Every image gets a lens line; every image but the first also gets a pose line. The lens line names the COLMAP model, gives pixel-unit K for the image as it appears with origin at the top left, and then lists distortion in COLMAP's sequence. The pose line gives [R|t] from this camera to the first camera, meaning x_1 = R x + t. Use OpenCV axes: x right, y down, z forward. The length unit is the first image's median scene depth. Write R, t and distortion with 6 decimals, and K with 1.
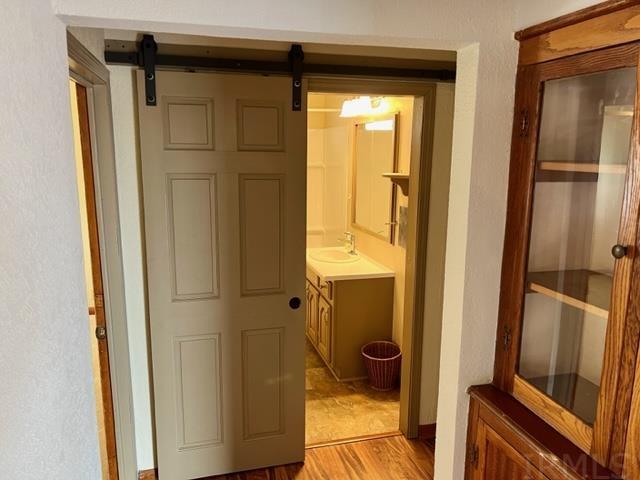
lens RADIAL K [[485.4, 0, 320.0], [0, 485.4, 240.0], [0, 0, 1]] dist [0.044613, -0.026531]
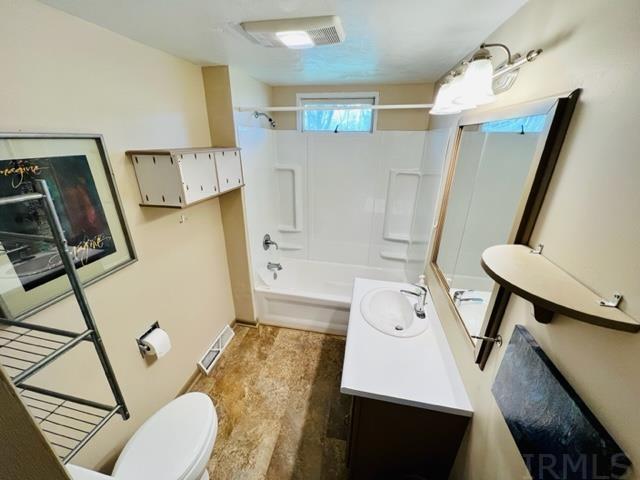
lens RADIAL K [[253.9, 0, 316.0], [0, 253.9, 239.4], [0, 0, 1]] dist [0.001653, -0.000036]
pose [[0.890495, 0.162223, -0.425090, 0.077354], [-0.078666, 0.975104, 0.207326, -0.157799], [0.448140, -0.151183, 0.881087, 0.642560]]
